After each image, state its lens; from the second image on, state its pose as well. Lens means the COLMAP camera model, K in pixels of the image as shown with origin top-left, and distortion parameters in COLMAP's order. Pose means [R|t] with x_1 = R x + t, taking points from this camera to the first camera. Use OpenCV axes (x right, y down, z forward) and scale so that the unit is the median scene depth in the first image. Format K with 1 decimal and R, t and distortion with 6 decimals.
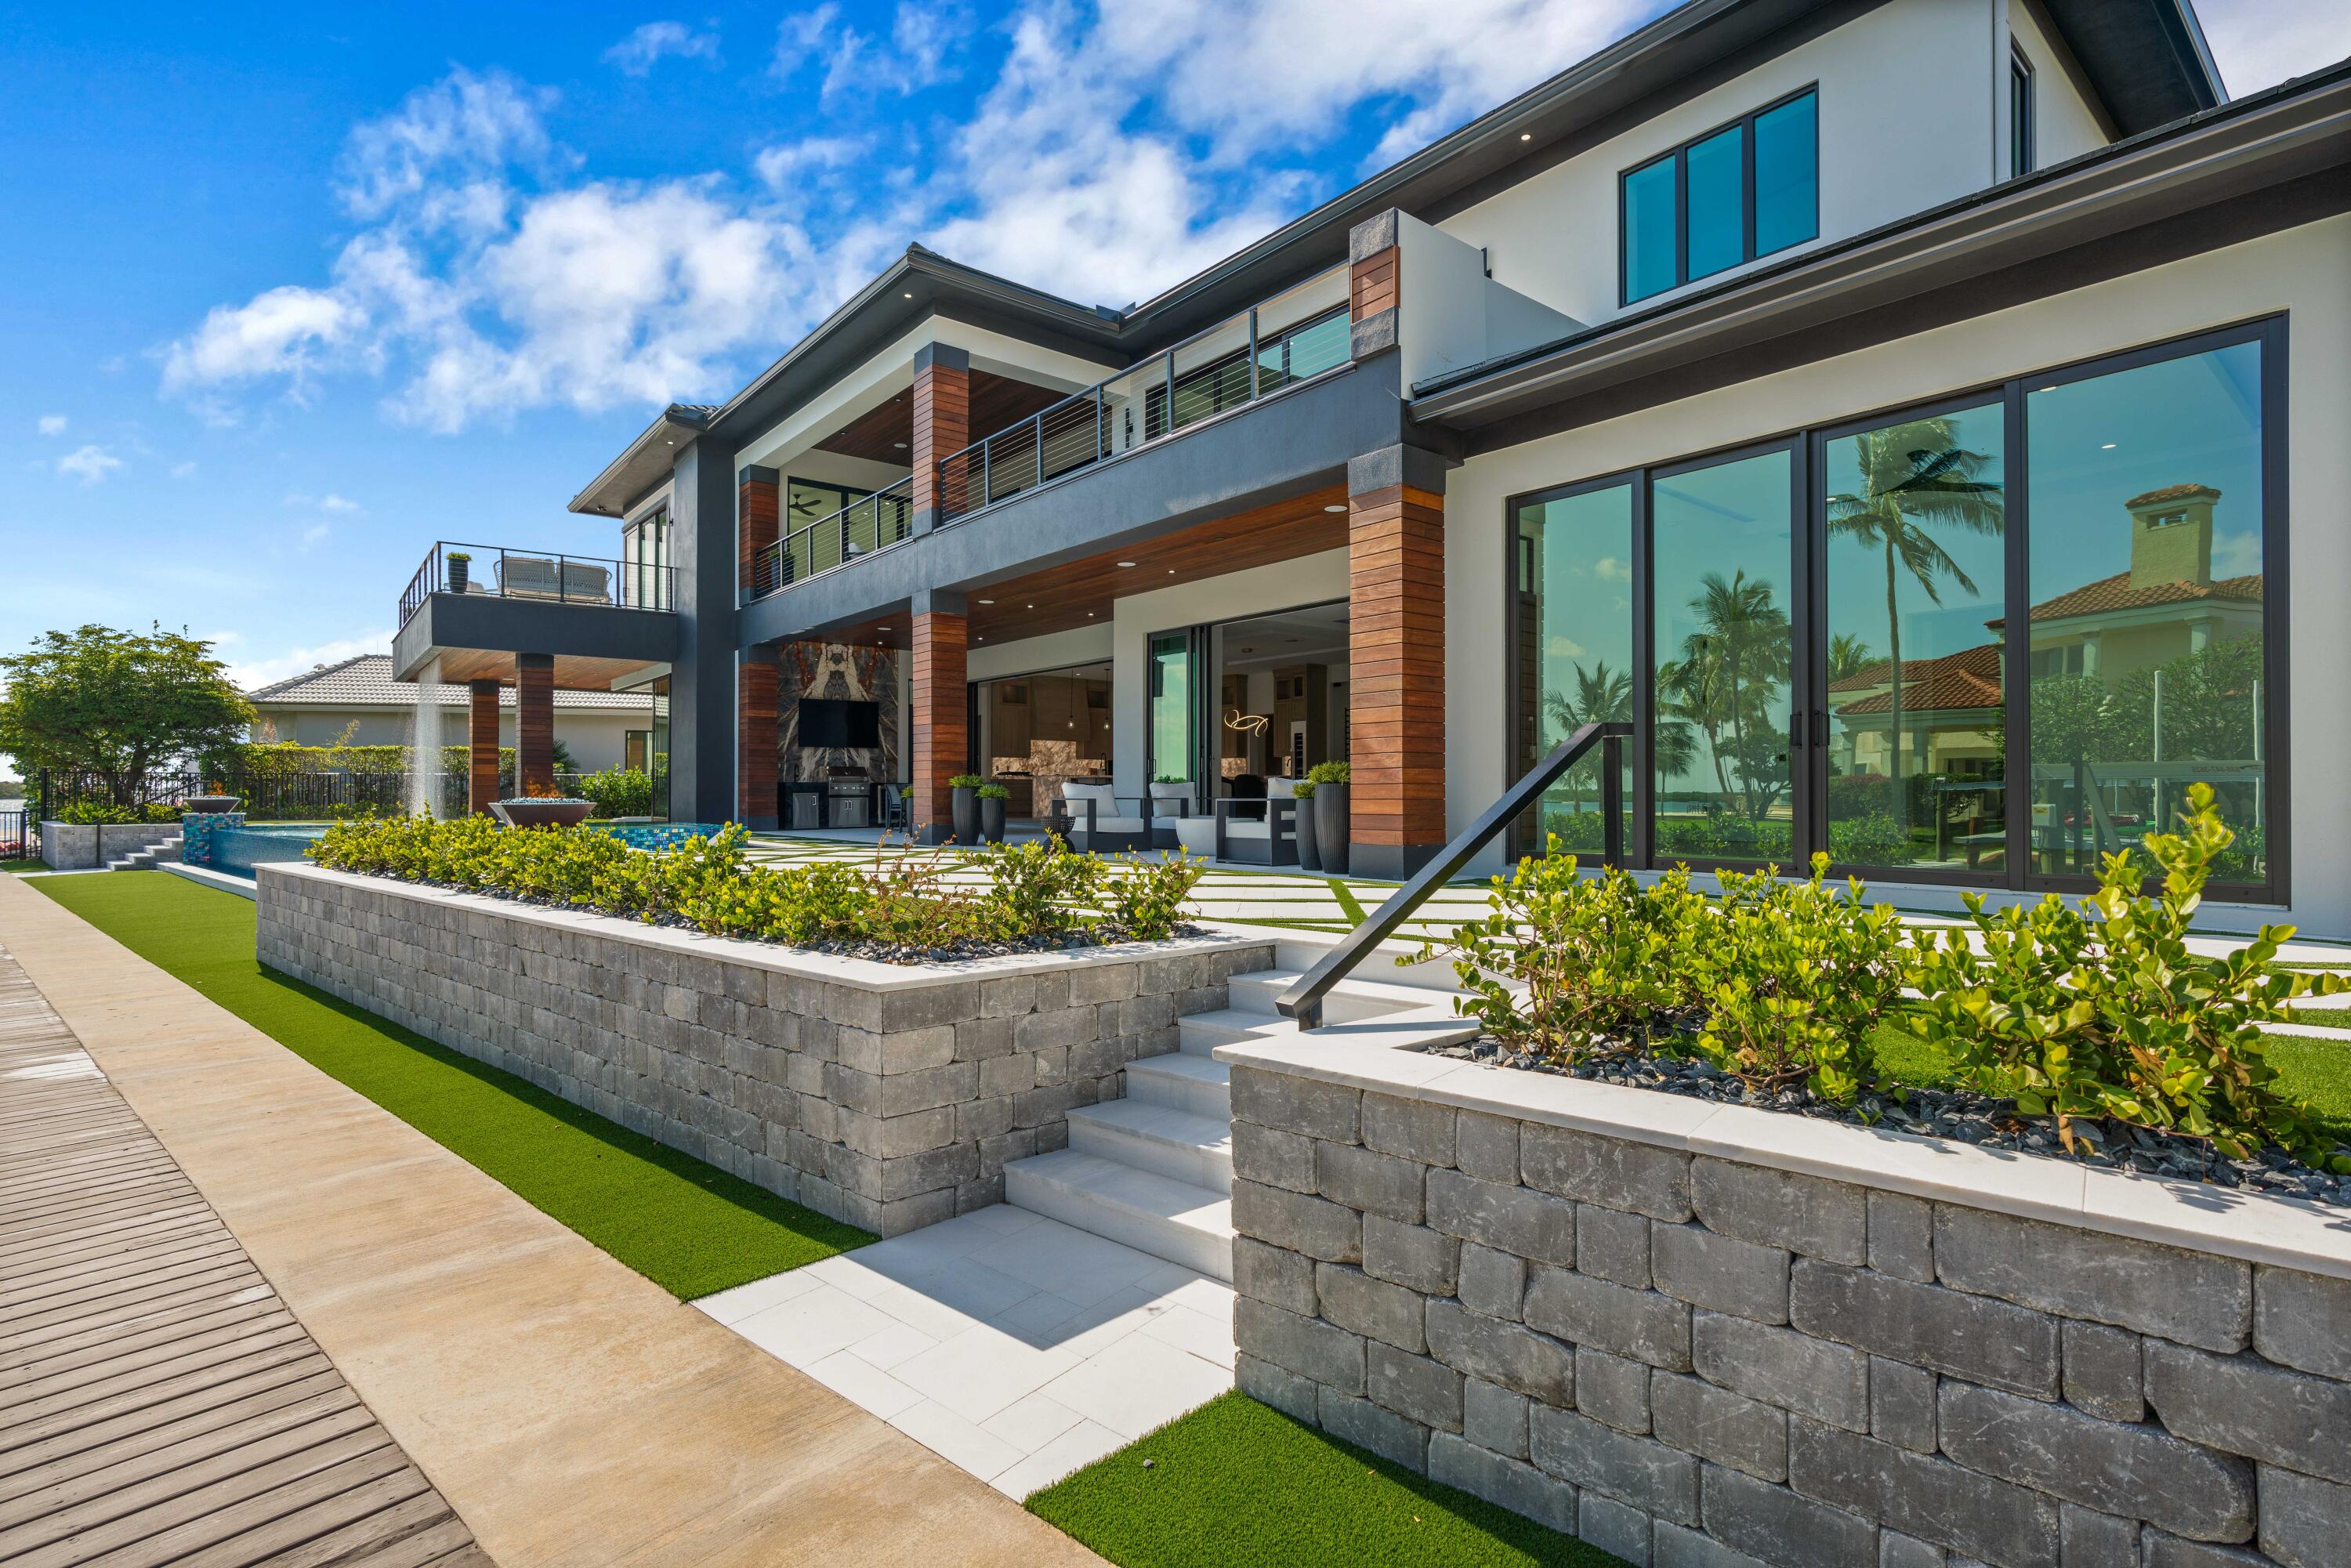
lens RADIAL K [[1117.6, 0, 1175.5], [0, 1117.6, 784.0], [0, 0, 1]] dist [-0.004558, 0.001159]
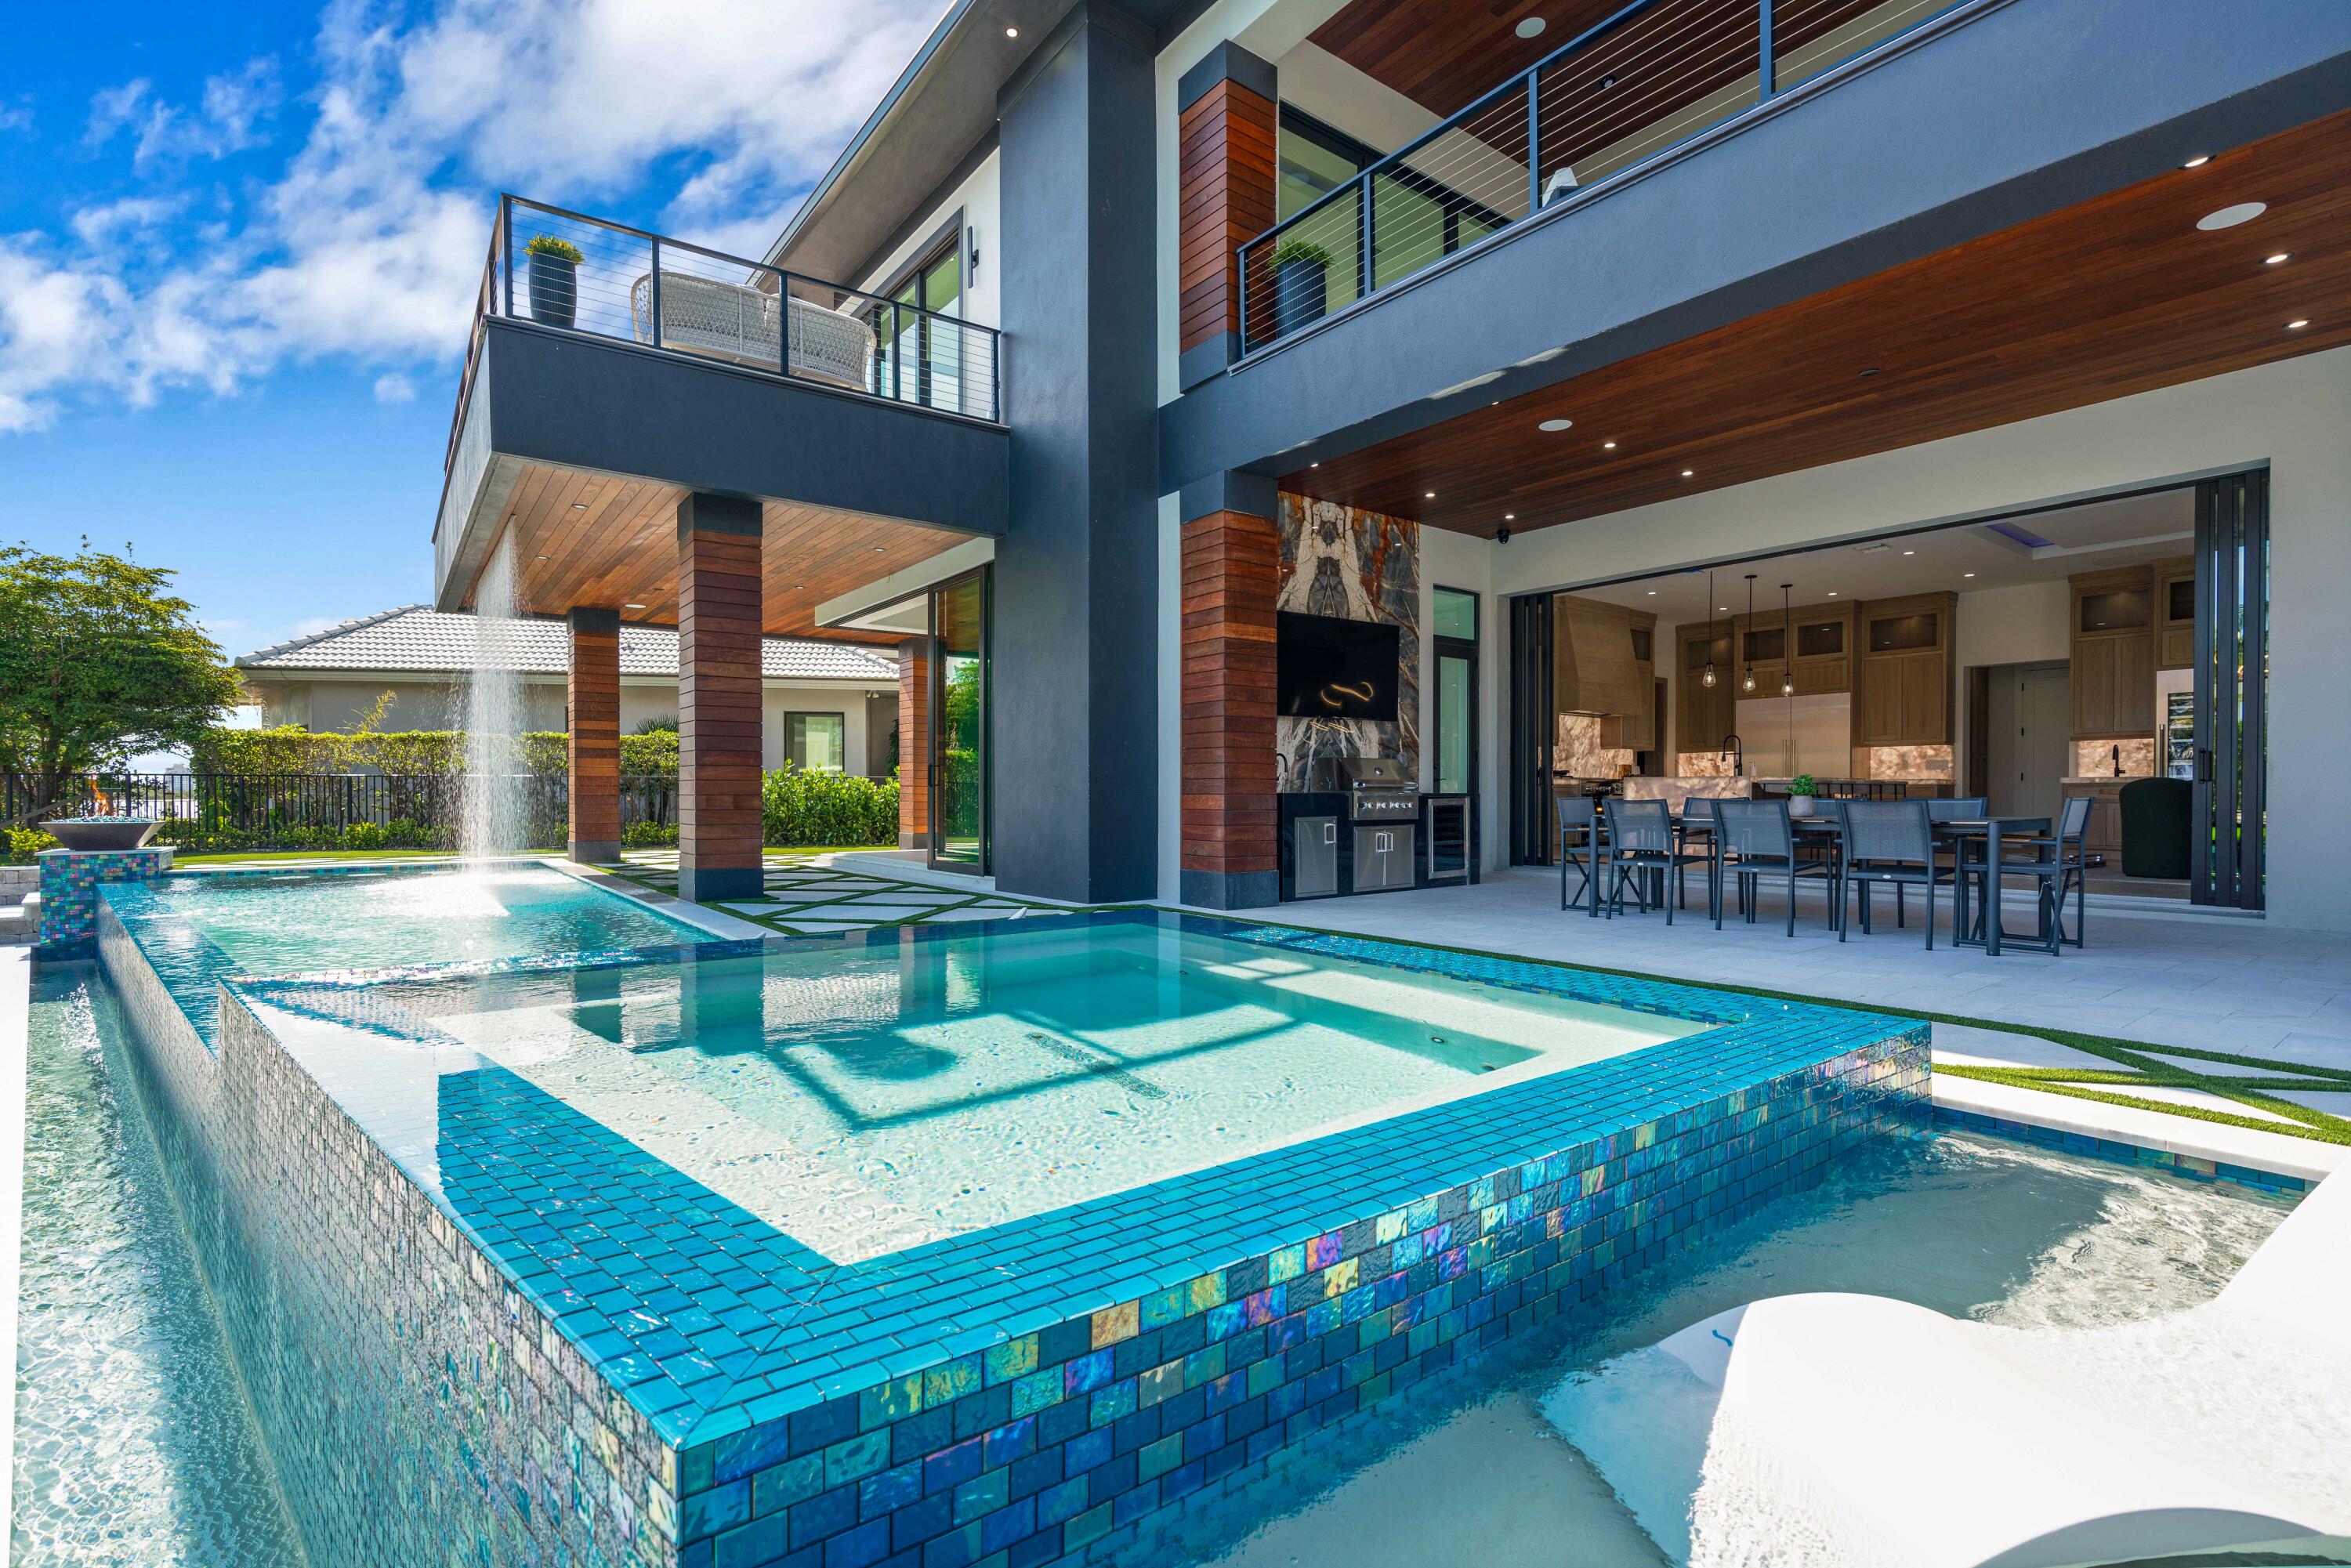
lens RADIAL K [[1062.5, 0, 1161.9], [0, 1062.5, 814.3], [0, 0, 1]] dist [-0.006908, -0.000578]
pose [[0.999242, 0.000514, -0.038919, -0.321540], [0.000567, 0.999615, 0.027751, -0.004033], [0.038918, -0.027752, 0.998857, 0.488620]]
